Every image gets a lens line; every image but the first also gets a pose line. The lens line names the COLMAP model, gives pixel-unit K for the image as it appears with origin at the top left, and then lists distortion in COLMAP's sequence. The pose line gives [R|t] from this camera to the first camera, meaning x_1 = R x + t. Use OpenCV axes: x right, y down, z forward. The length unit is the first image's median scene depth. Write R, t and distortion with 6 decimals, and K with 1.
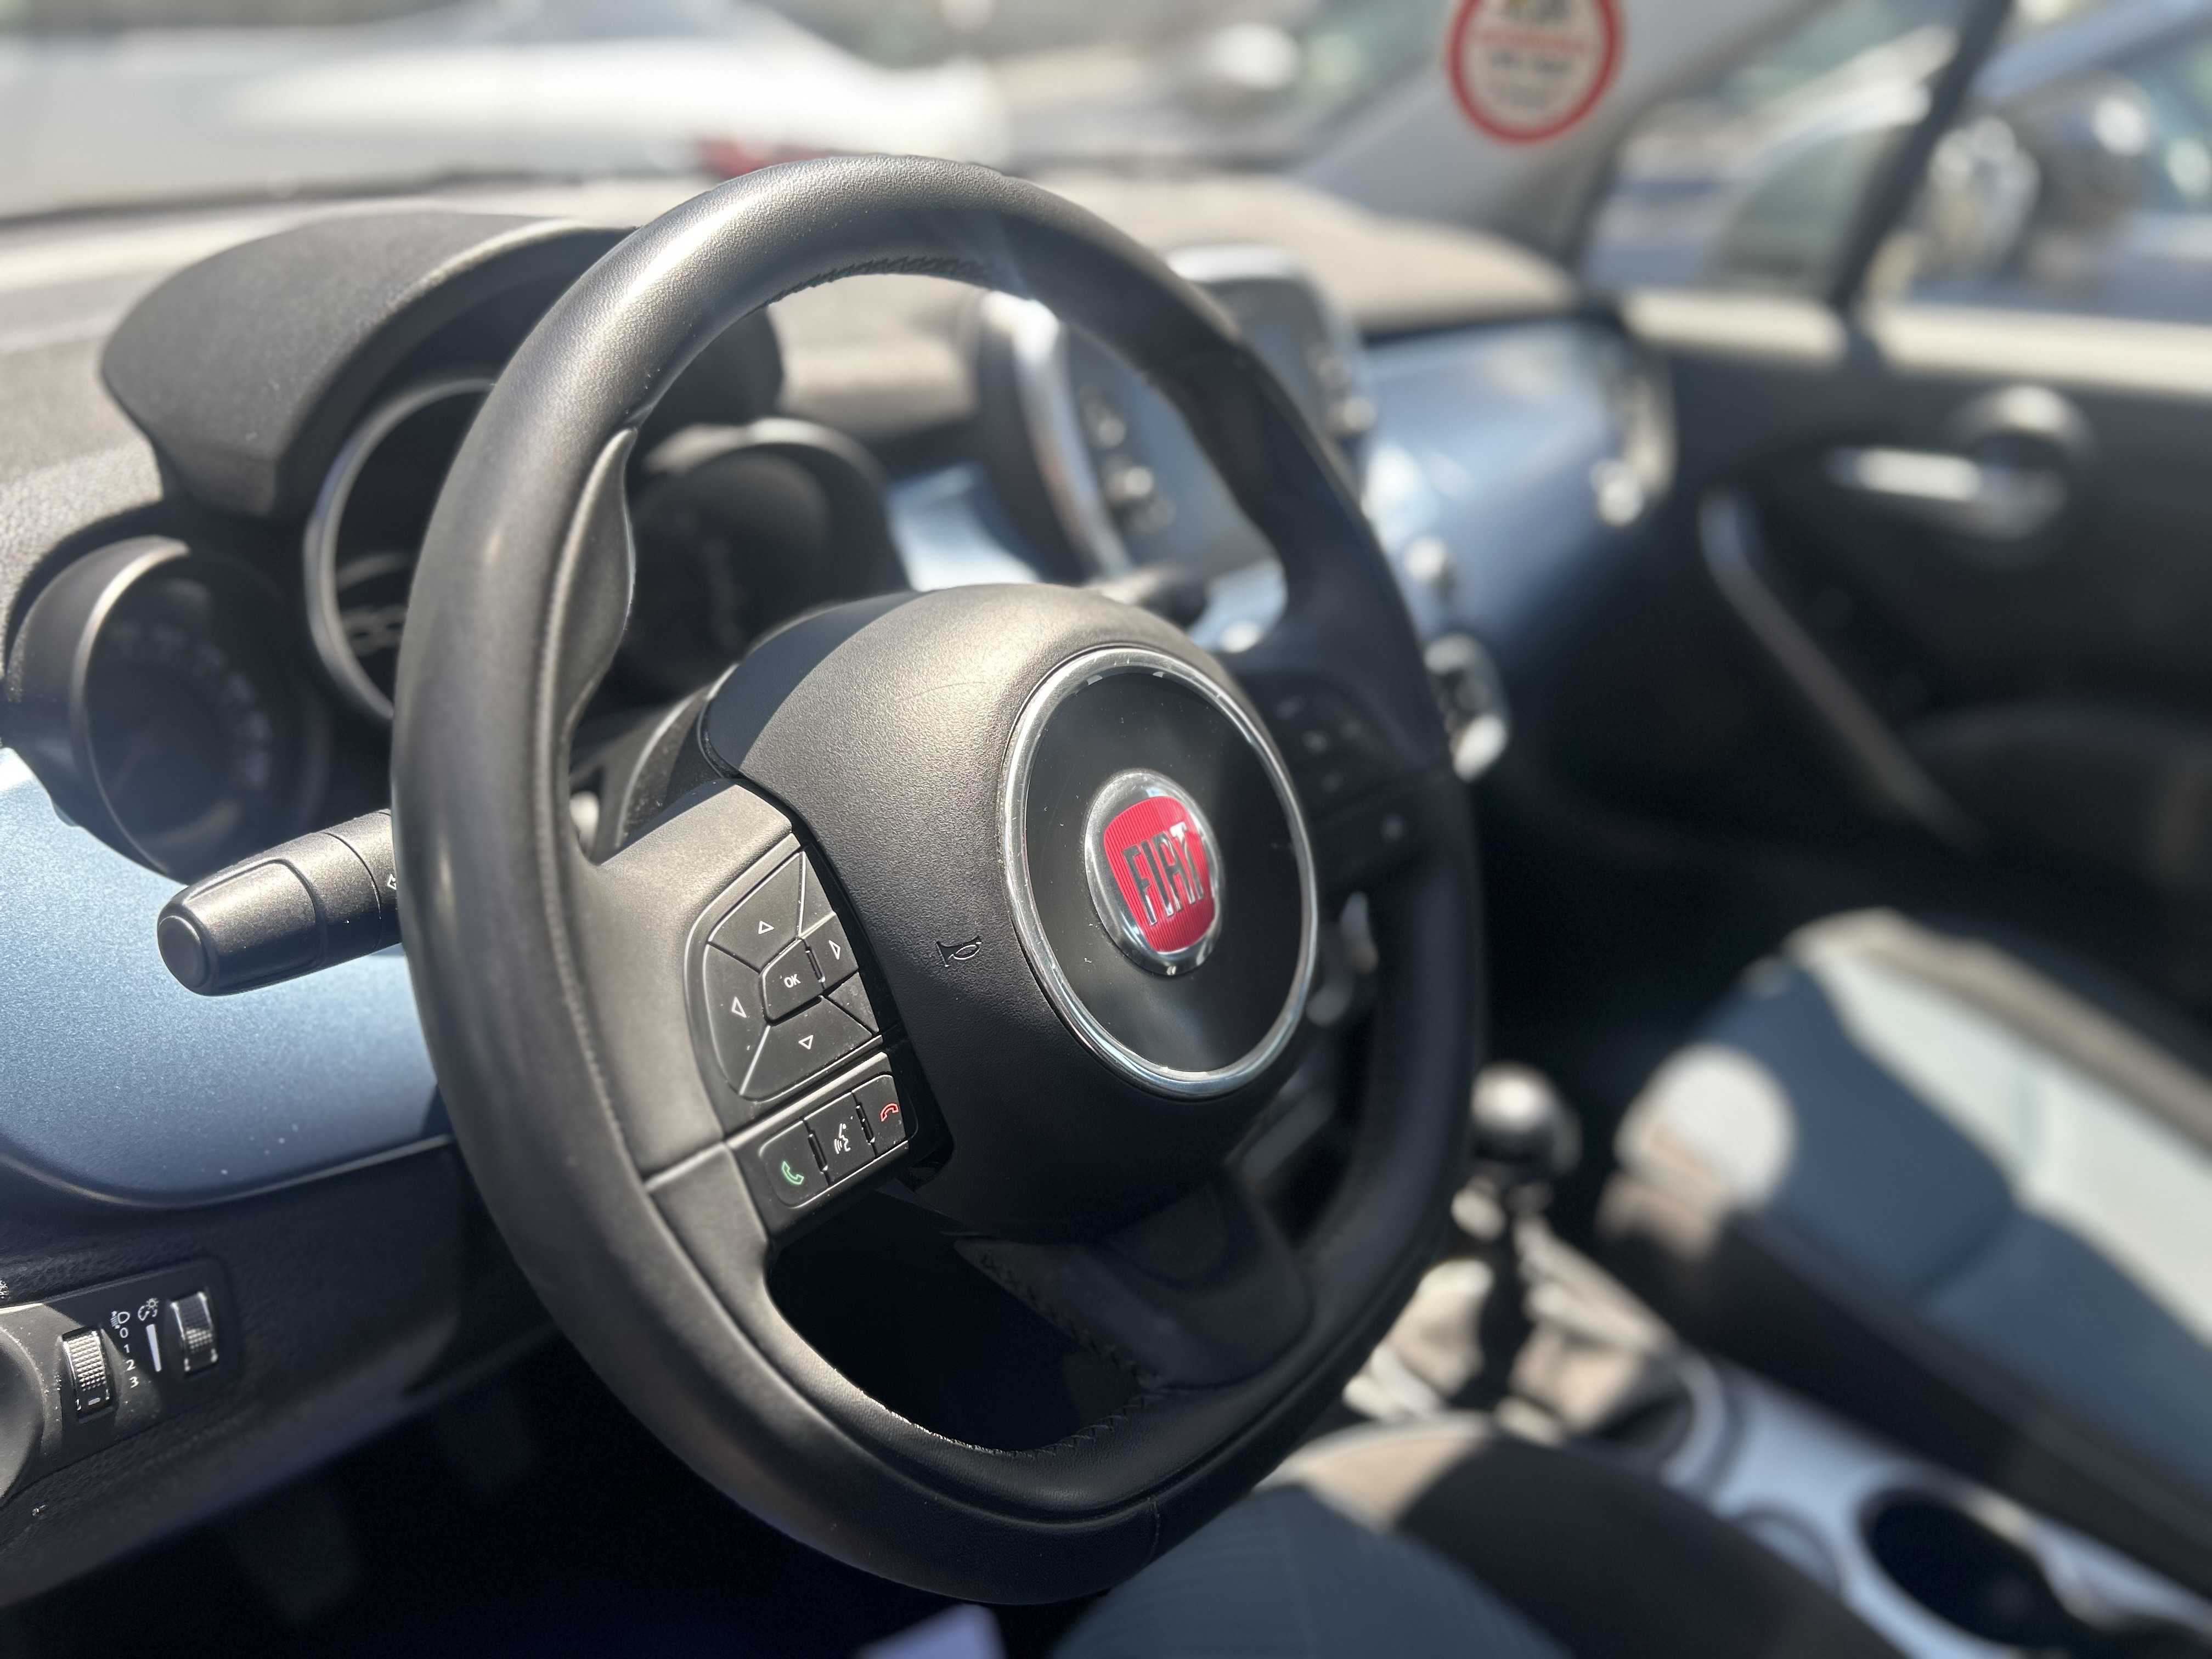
lens RADIAL K [[1650.4, 0, 1107.9], [0, 1650.4, 832.7], [0, 0, 1]] dist [0.004039, 0.000643]
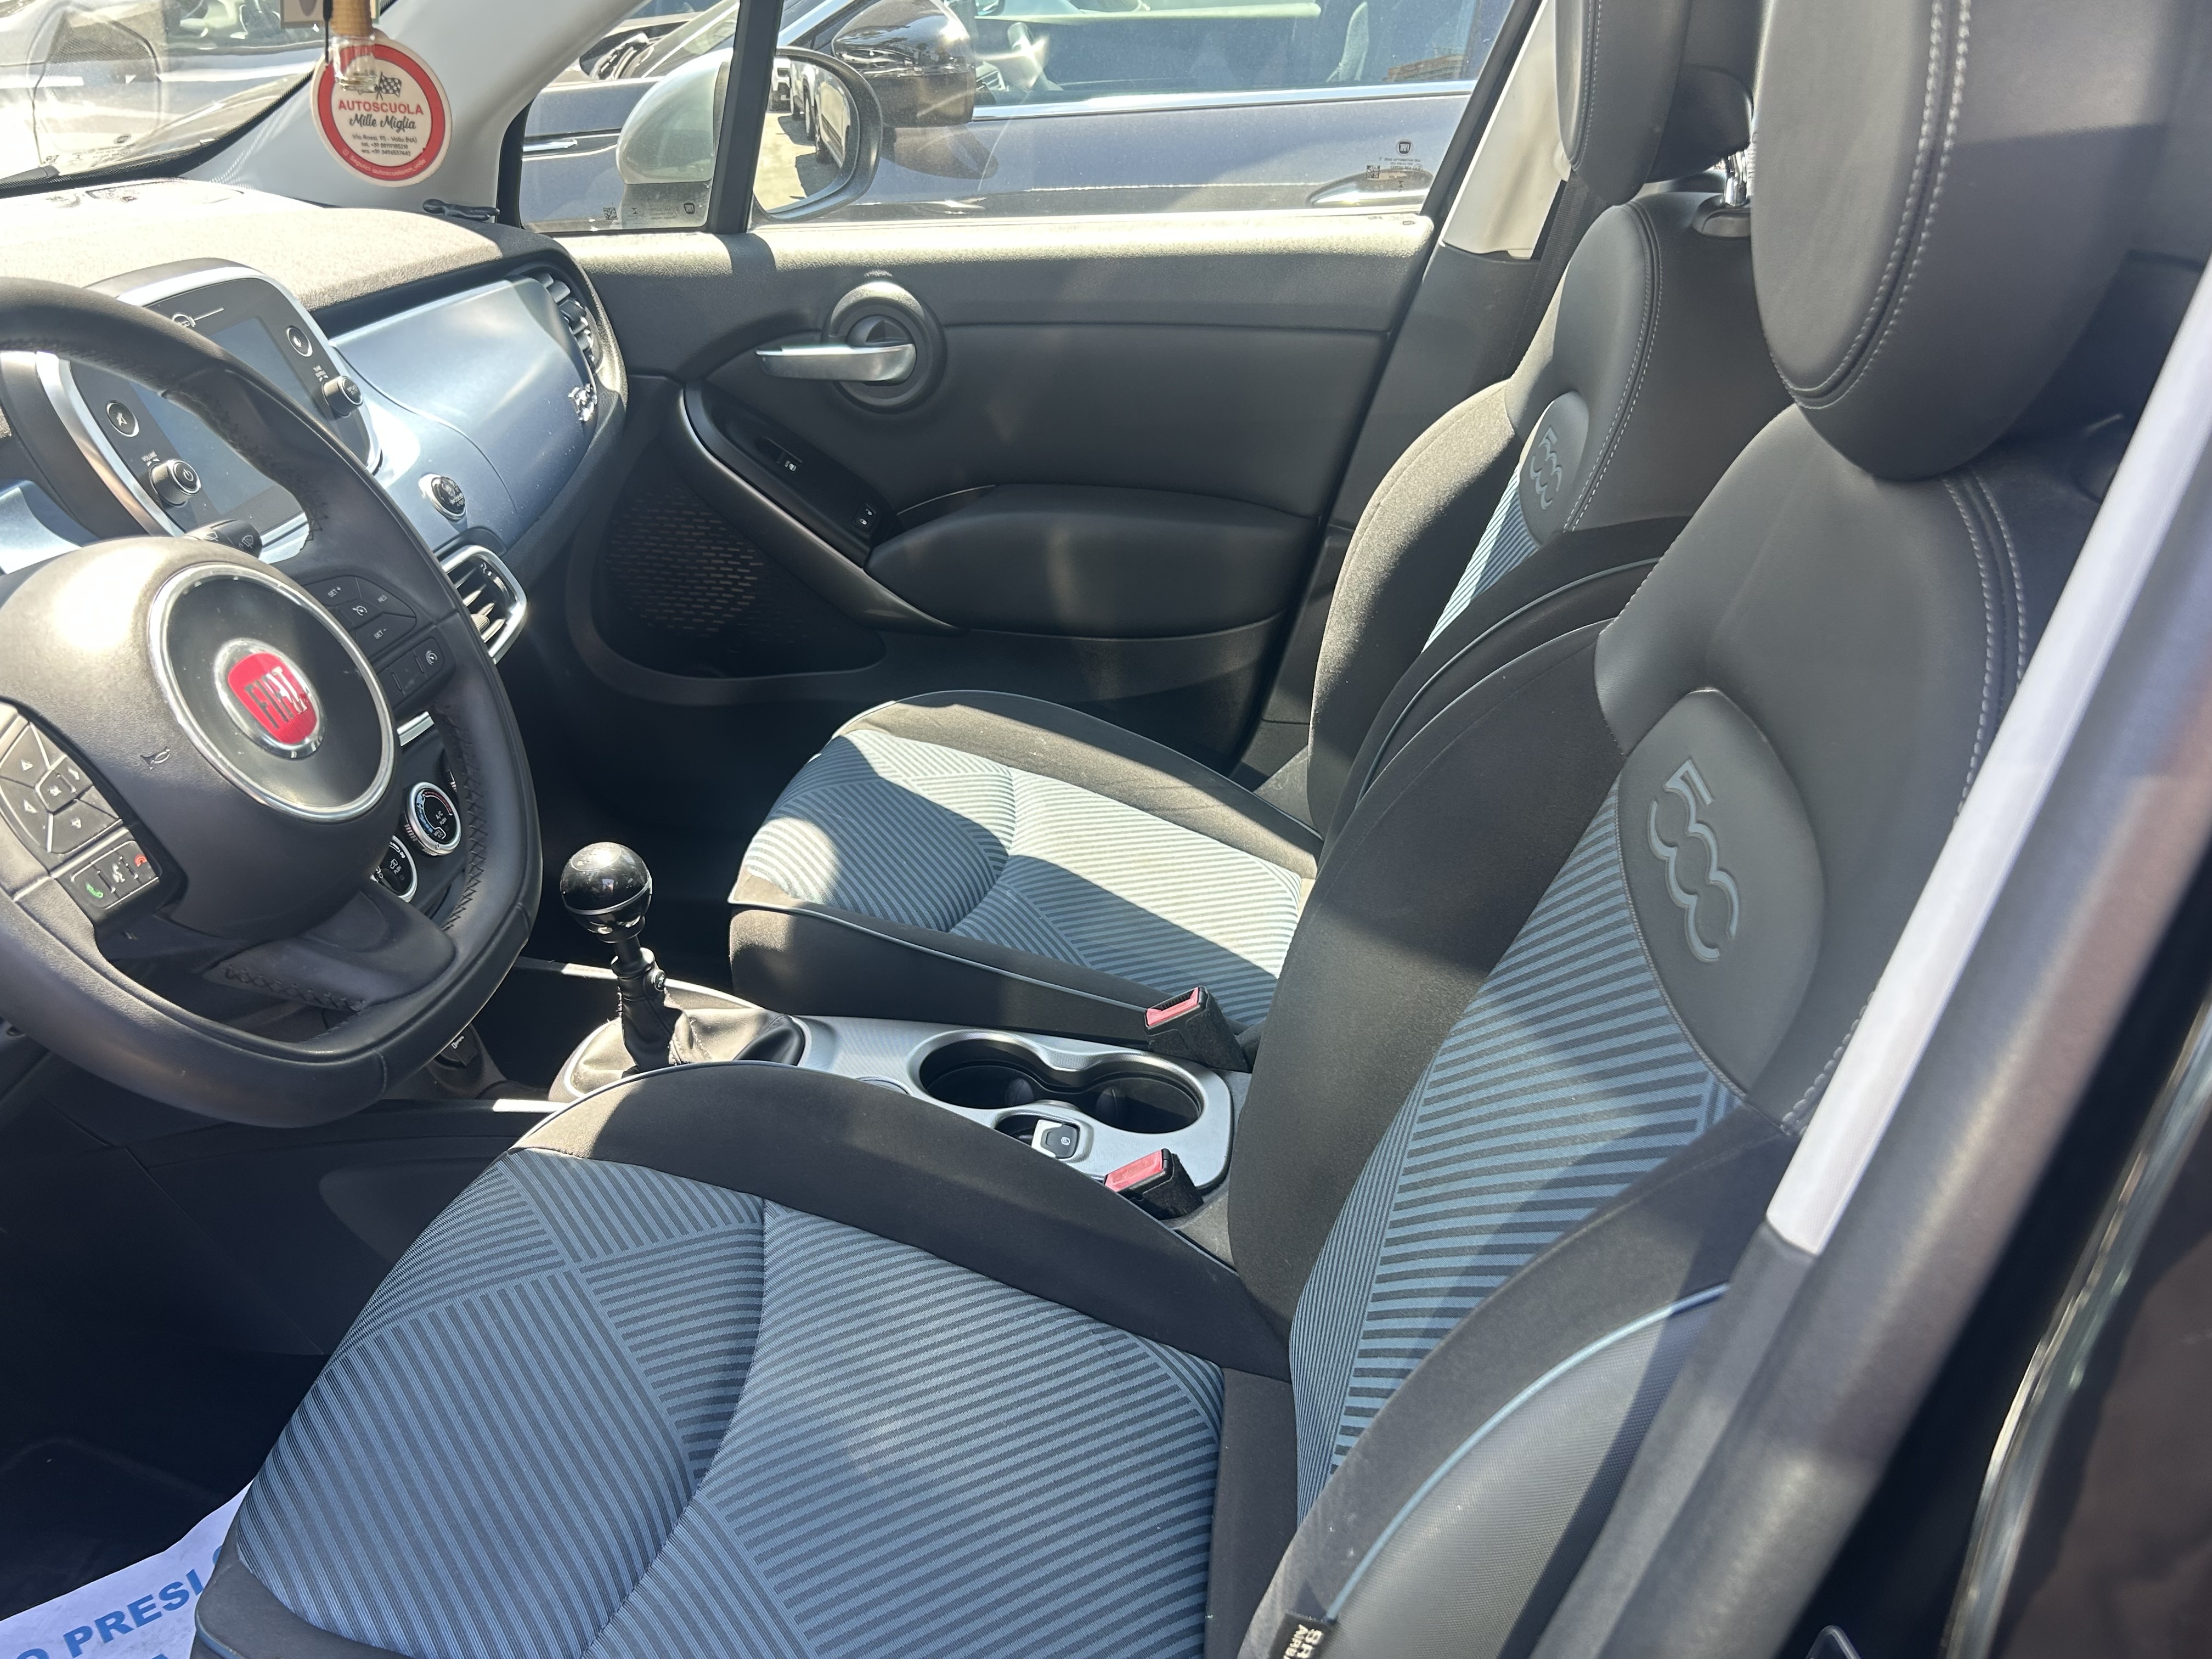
lens RADIAL K [[1829.9, 0, 1120.5], [0, 1829.9, 823.8], [0, 0, 1]] dist [0.002358, -0.012687]
pose [[0.857831, -0.268130, 0.438443, -0.046258], [0.258768, 0.962428, 0.082283, 0.130371], [-0.444033, 0.042870, 0.894984, -0.589692]]
